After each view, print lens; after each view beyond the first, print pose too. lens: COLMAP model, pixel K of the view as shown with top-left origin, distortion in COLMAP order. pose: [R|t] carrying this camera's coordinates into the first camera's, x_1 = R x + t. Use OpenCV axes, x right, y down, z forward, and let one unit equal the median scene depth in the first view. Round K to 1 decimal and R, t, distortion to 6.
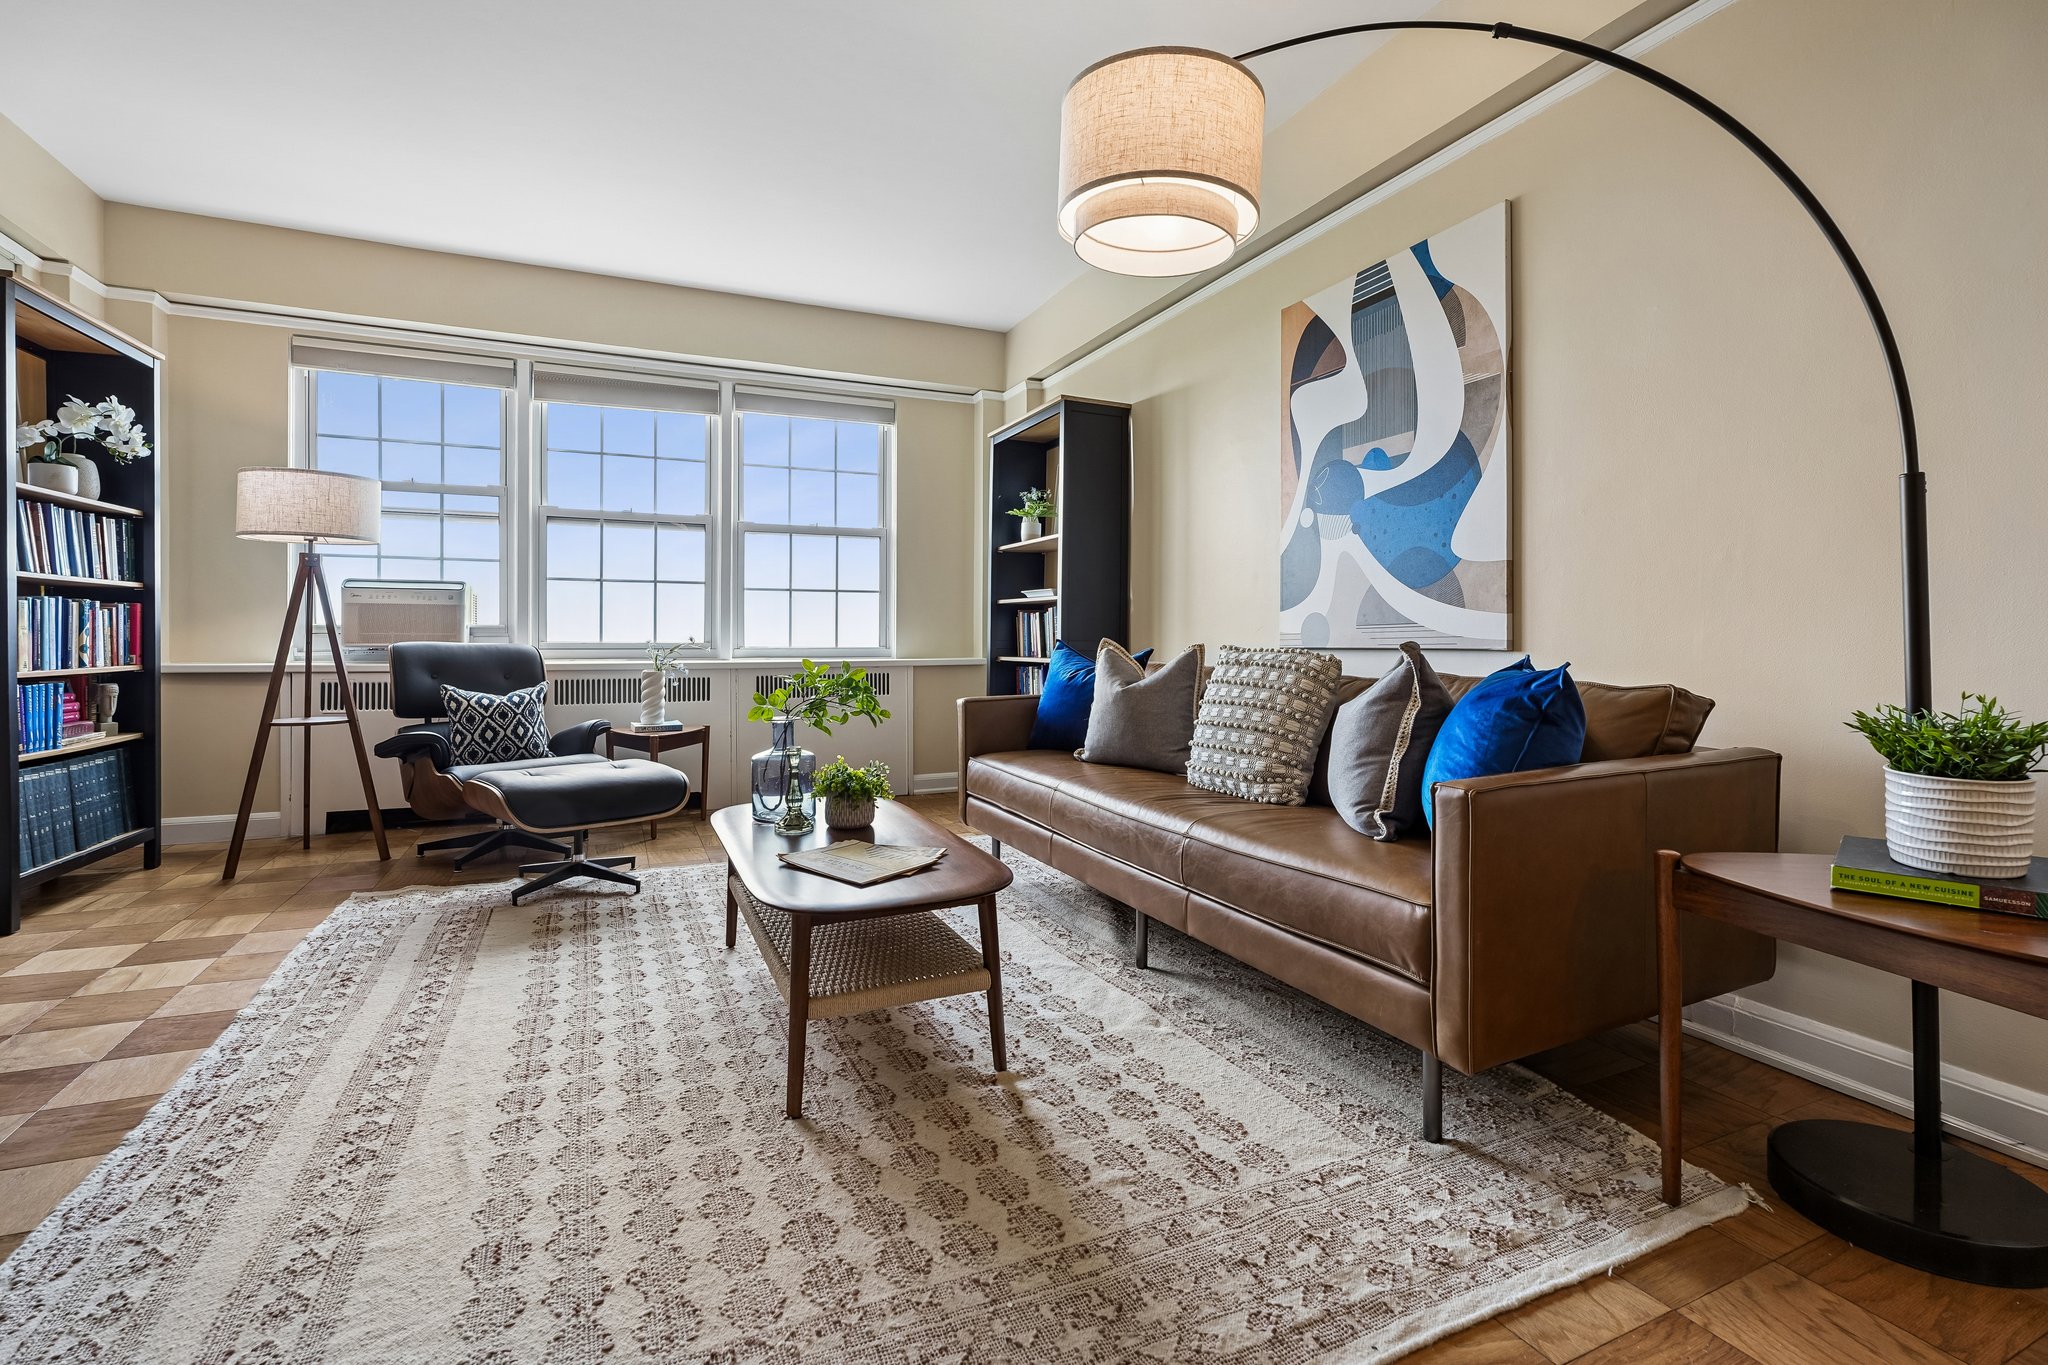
lens RADIAL K [[937.9, 0, 1028.1], [0, 937.9, 633.9], [0, 0, 1]] dist [-0.002829, 0.000737]
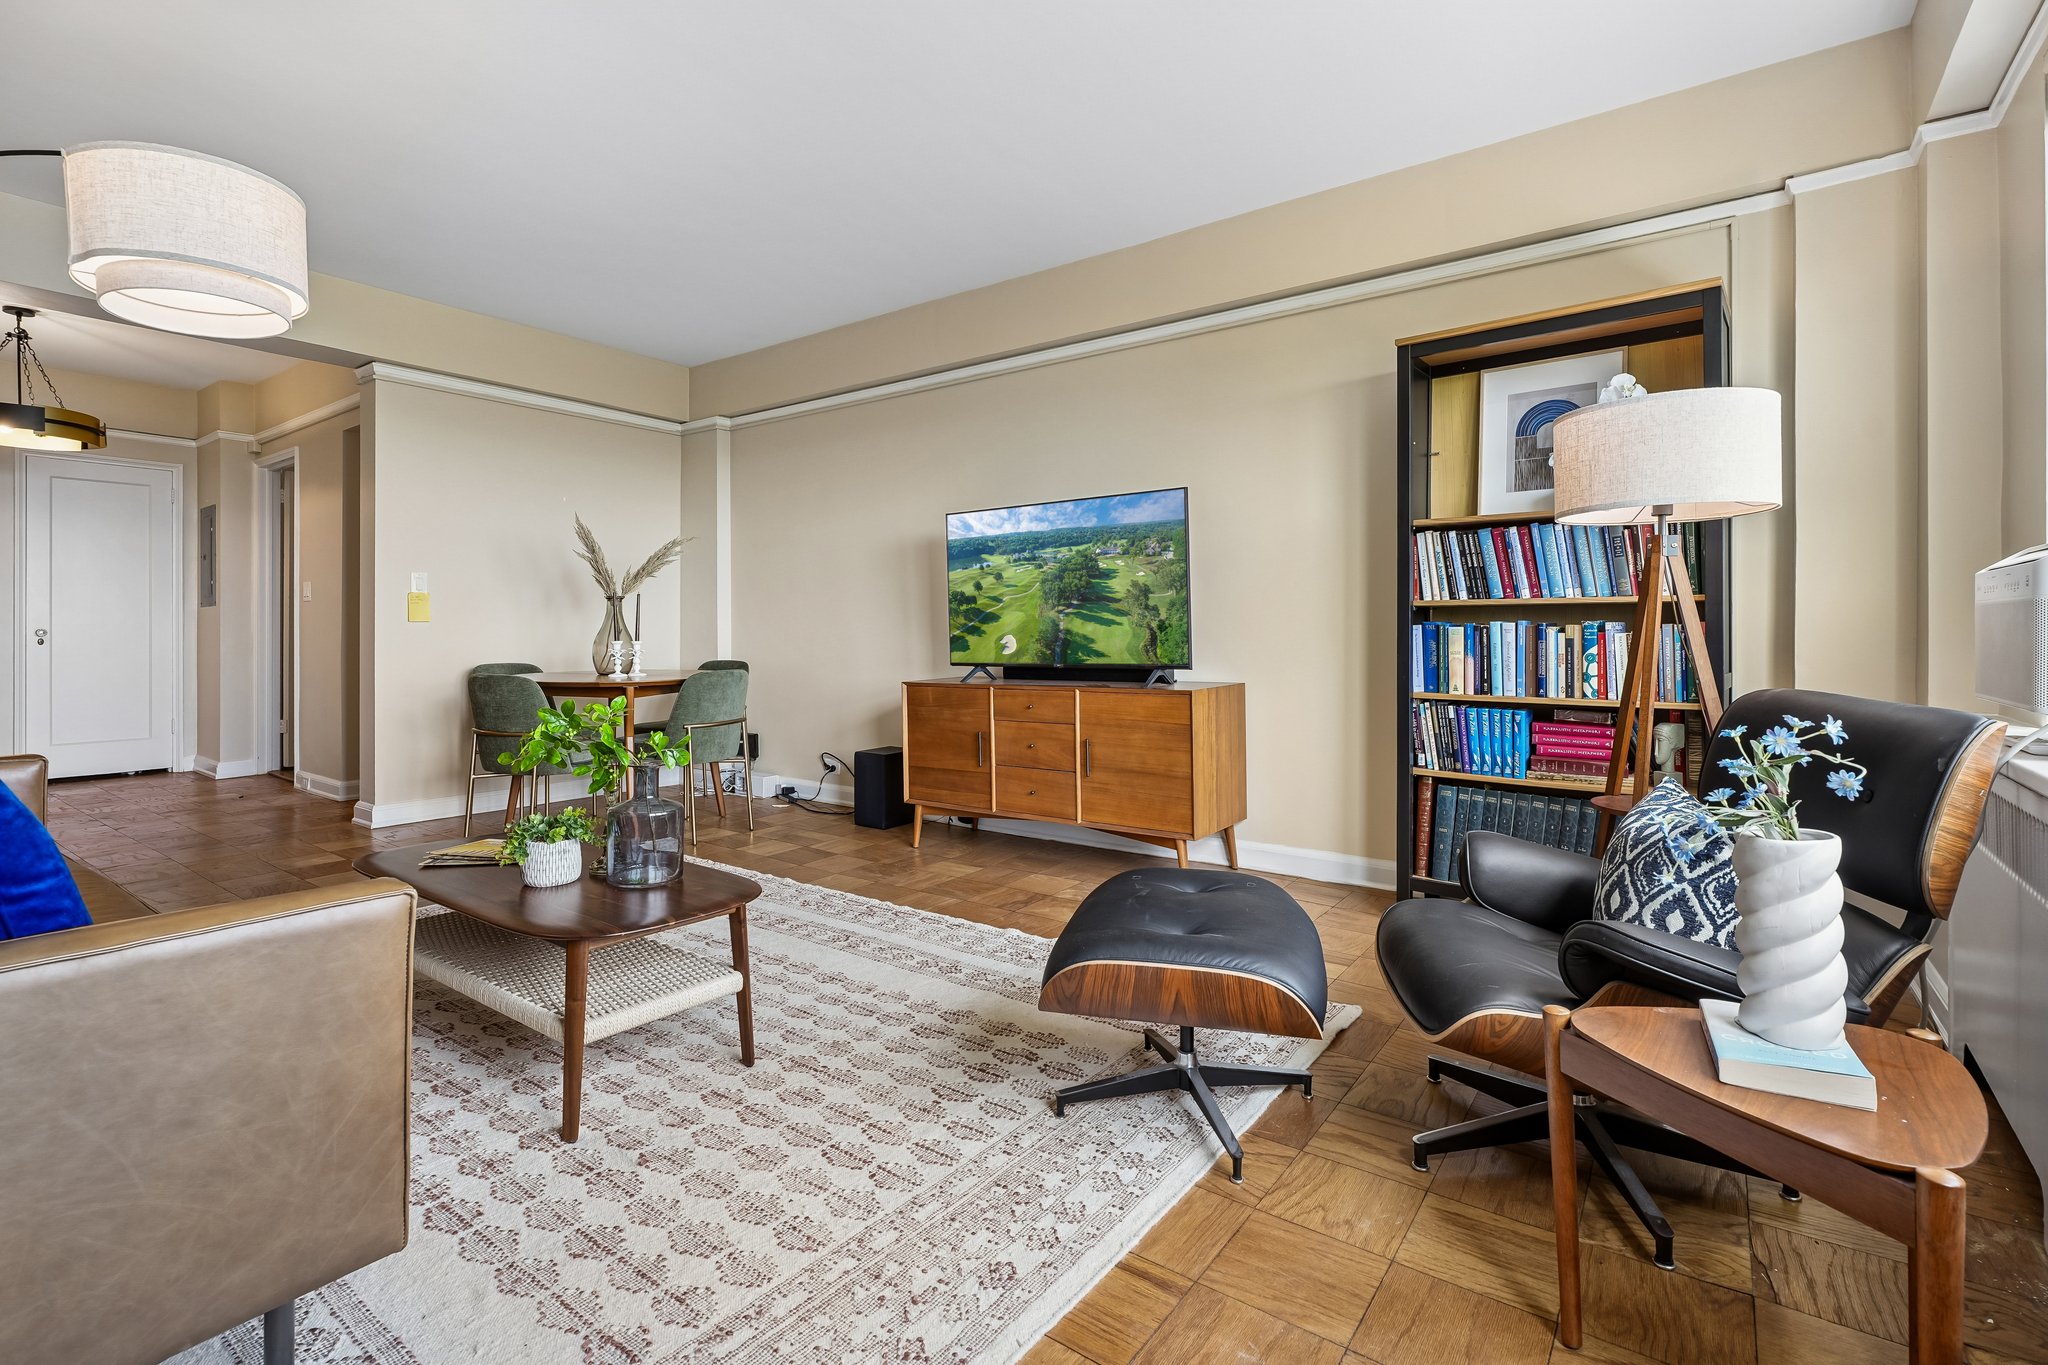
lens RADIAL K [[943.9, 0, 1023.6], [0, 943.9, 639.5], [0, 0, 1]] dist [-0.001646, 0.000144]
pose [[-0.873006, -0.000686, -0.487708, -0.112747], [-0.001251, 0.999999, 0.000833, -0.019595], [0.487707, 0.001337, -0.873006, 1.521070]]
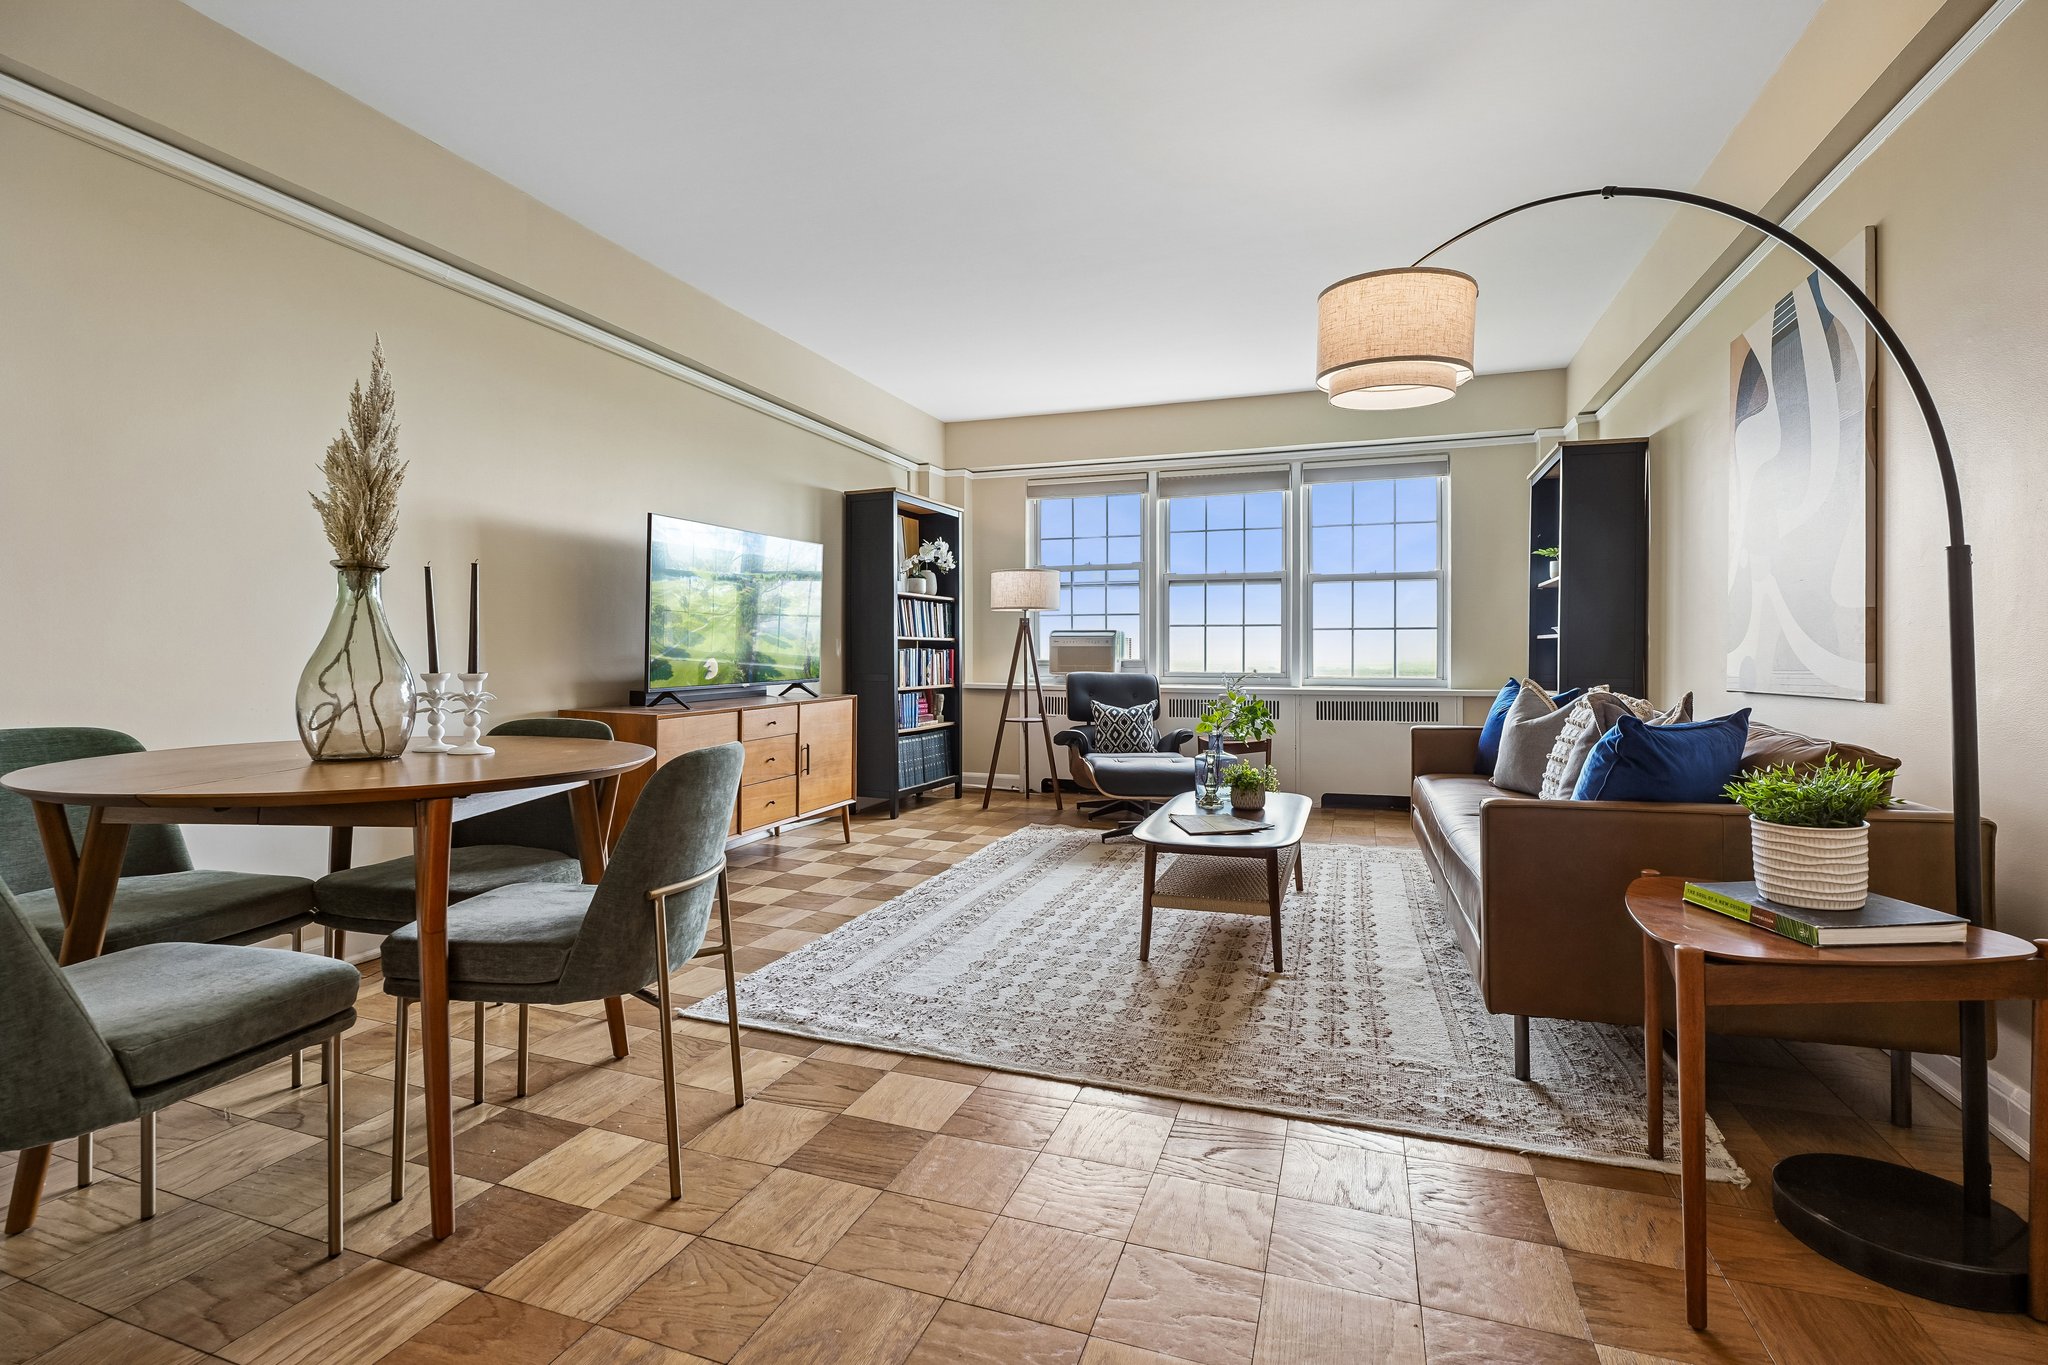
lens RADIAL K [[943.9, 0, 1023.6], [0, 943.9, 639.5], [0, 0, 1]] dist [-0.001646, 0.000144]
pose [[0.717588, -0.011900, -0.696366, 0.443921], [0.002091, 0.999886, -0.014932, -0.026854], [0.696464, 0.009259, 0.717532, -0.221992]]
